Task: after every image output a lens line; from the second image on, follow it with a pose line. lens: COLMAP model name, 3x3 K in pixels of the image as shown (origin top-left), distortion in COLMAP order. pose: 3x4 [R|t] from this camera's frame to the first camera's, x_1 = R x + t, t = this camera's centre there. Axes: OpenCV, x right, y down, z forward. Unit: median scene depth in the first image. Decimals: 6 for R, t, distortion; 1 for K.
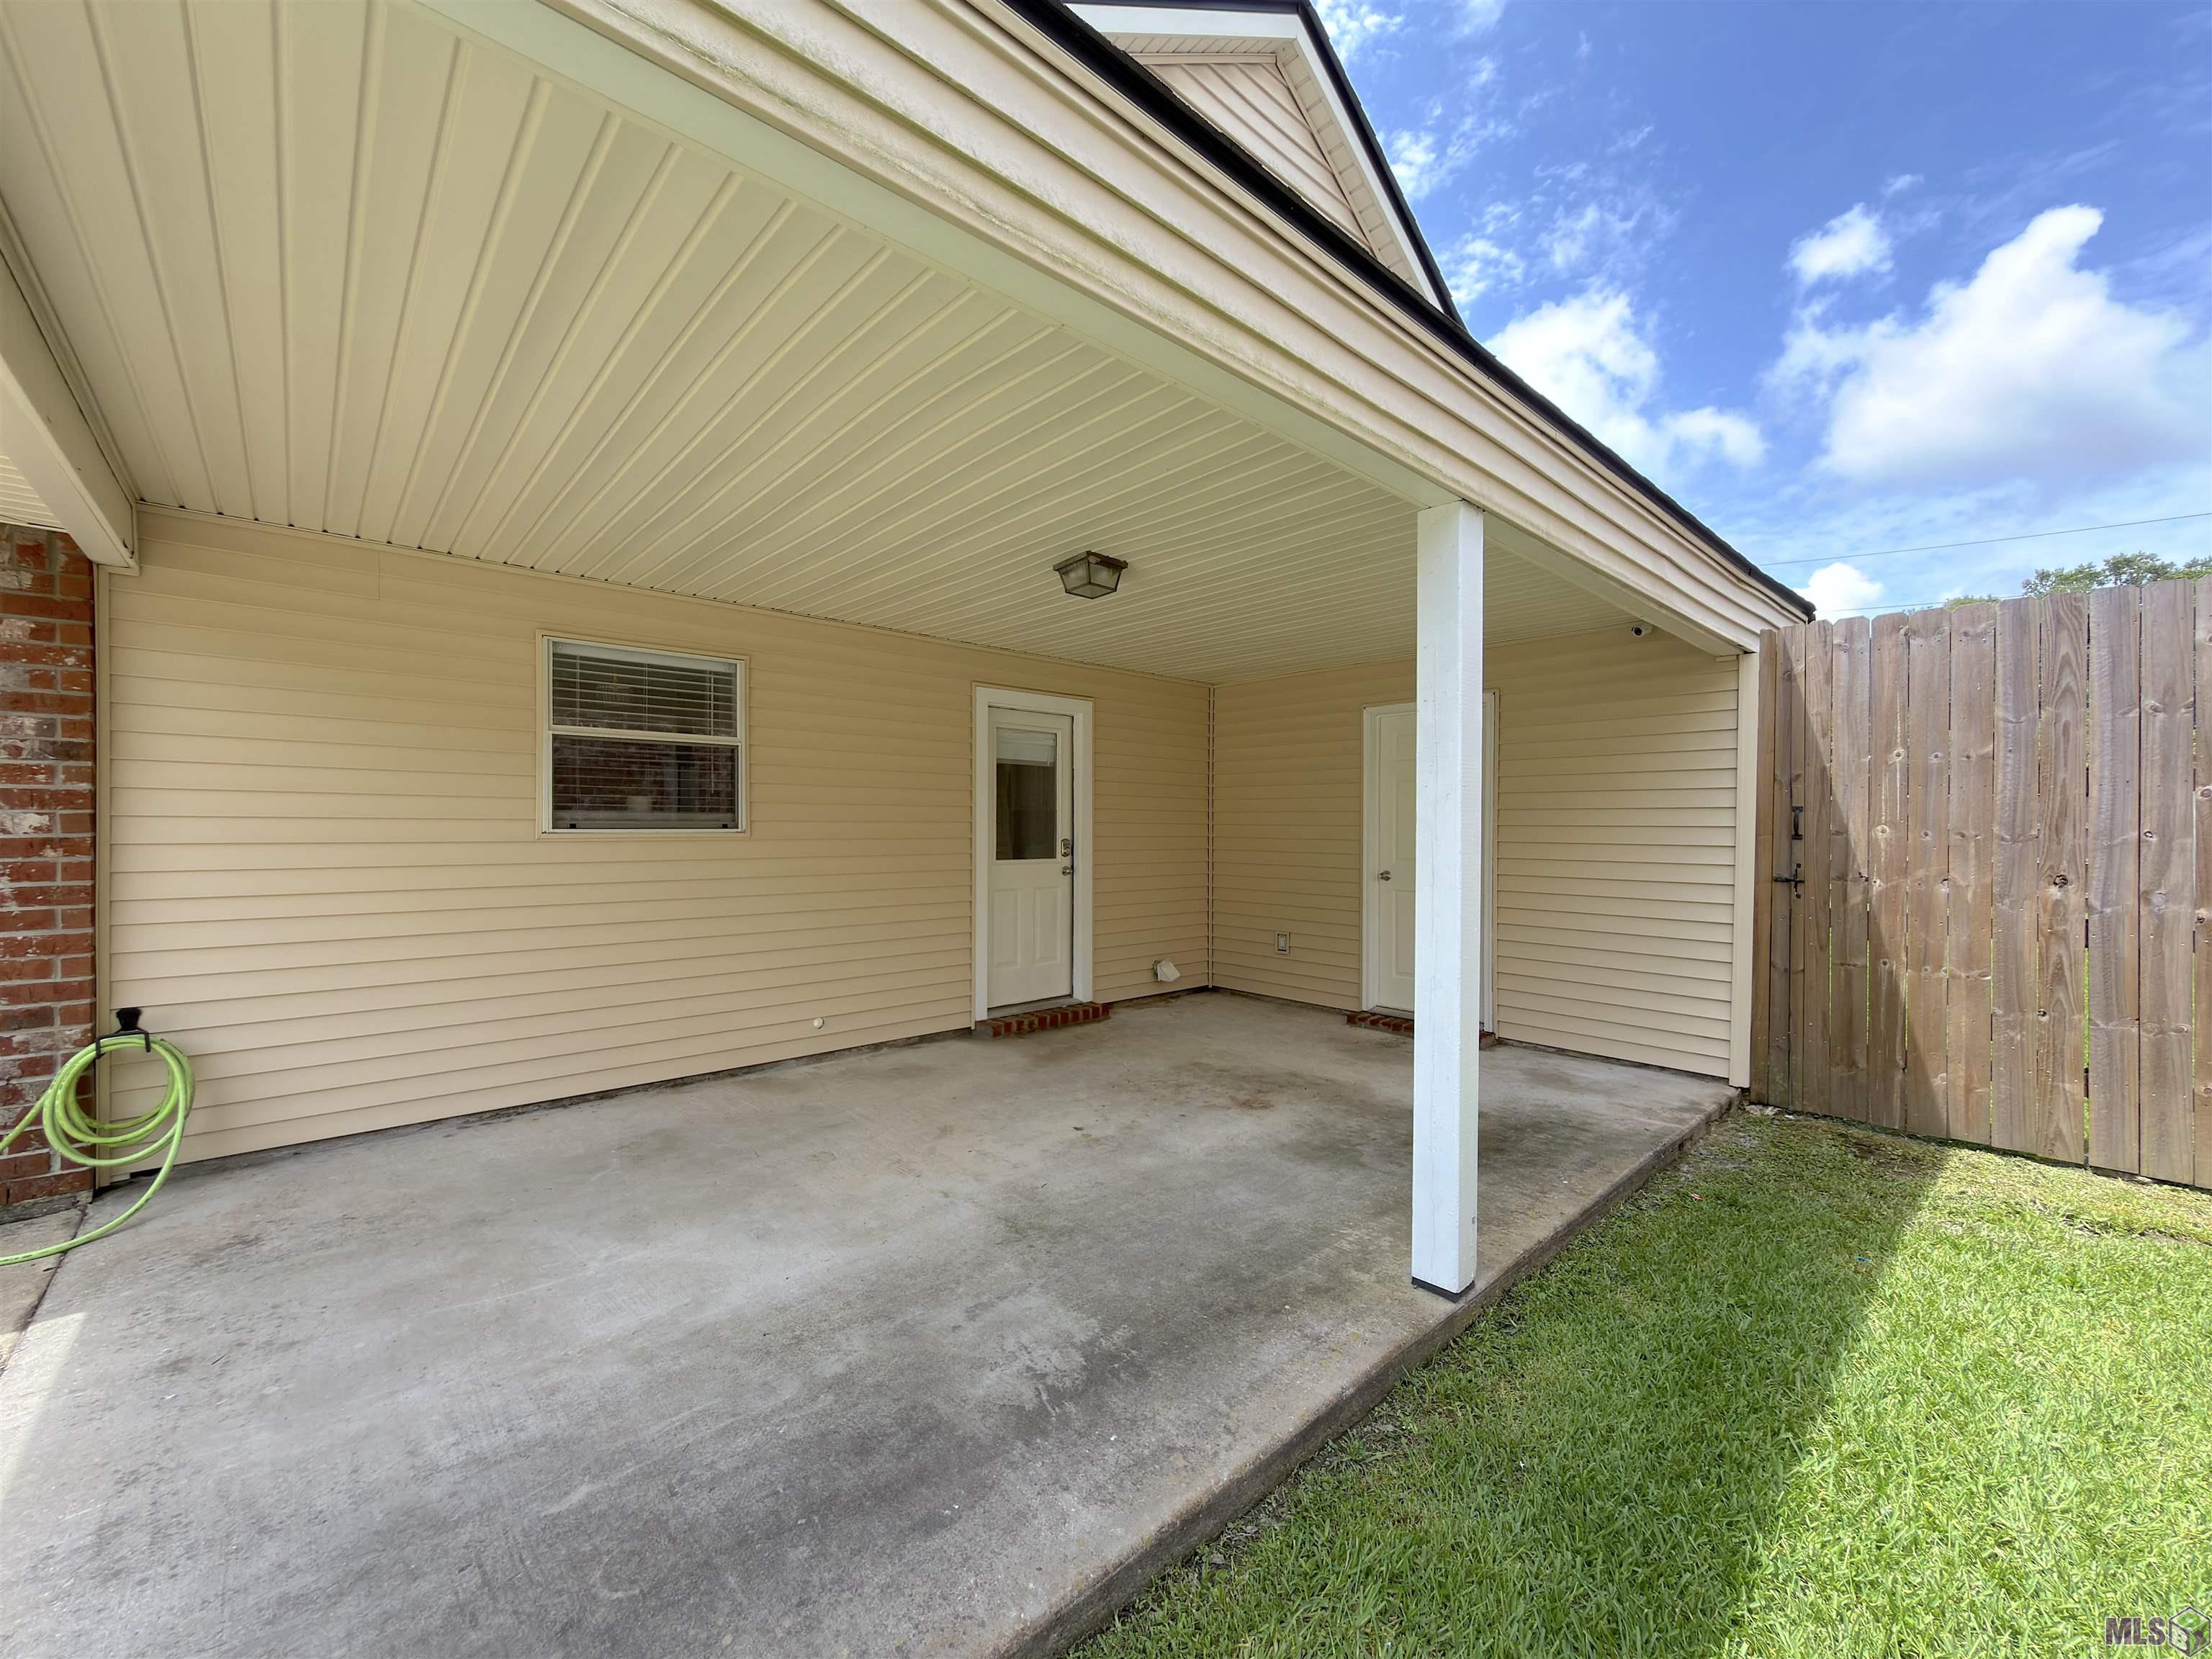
lens RADIAL K [[887.9, 0, 1106.0], [0, 887.9, 829.5], [0, 0, 1]] dist [0.000129, -0.000116]
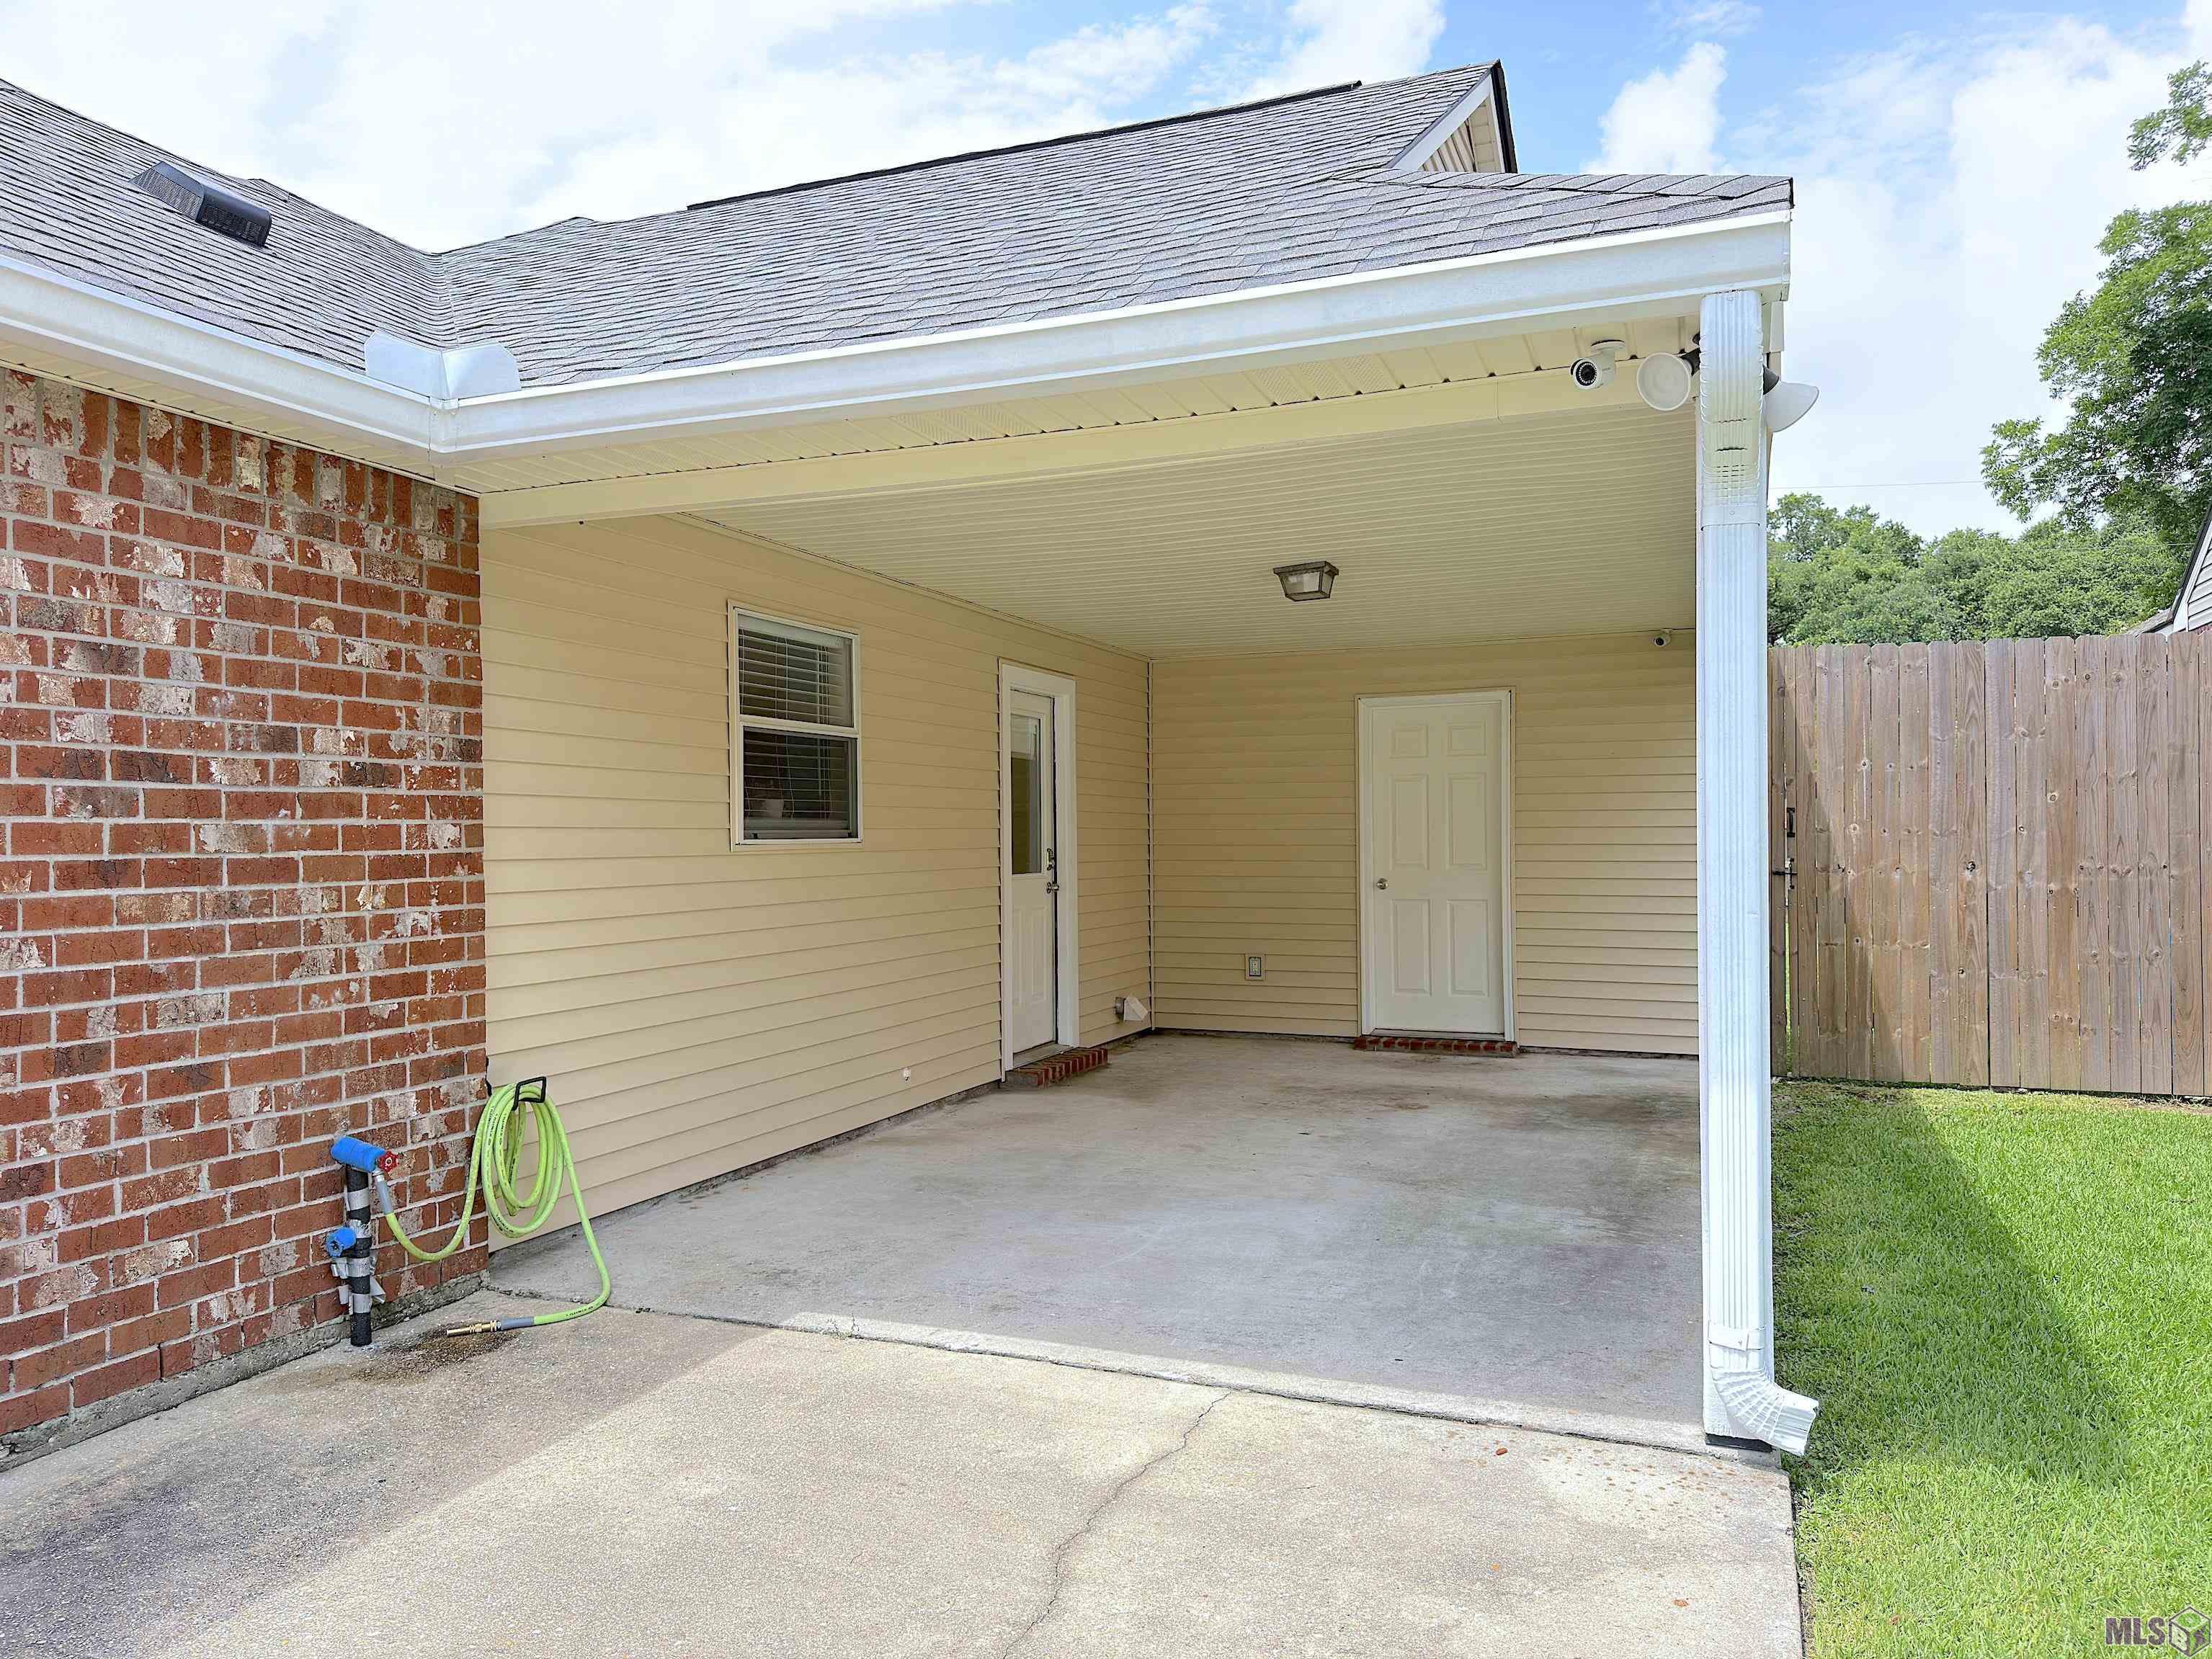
lens RADIAL K [[1530.8, 0, 1102.3], [0, 1530.8, 834.7], [0, 0, 1]] dist [0.160763, -0.313292]
pose [[0.902650, -0.010259, 0.430254, -0.934016], [0.012144, 0.999925, -0.001635, 0.001276], [-0.430205, 0.006700, 0.902706, -0.447486]]
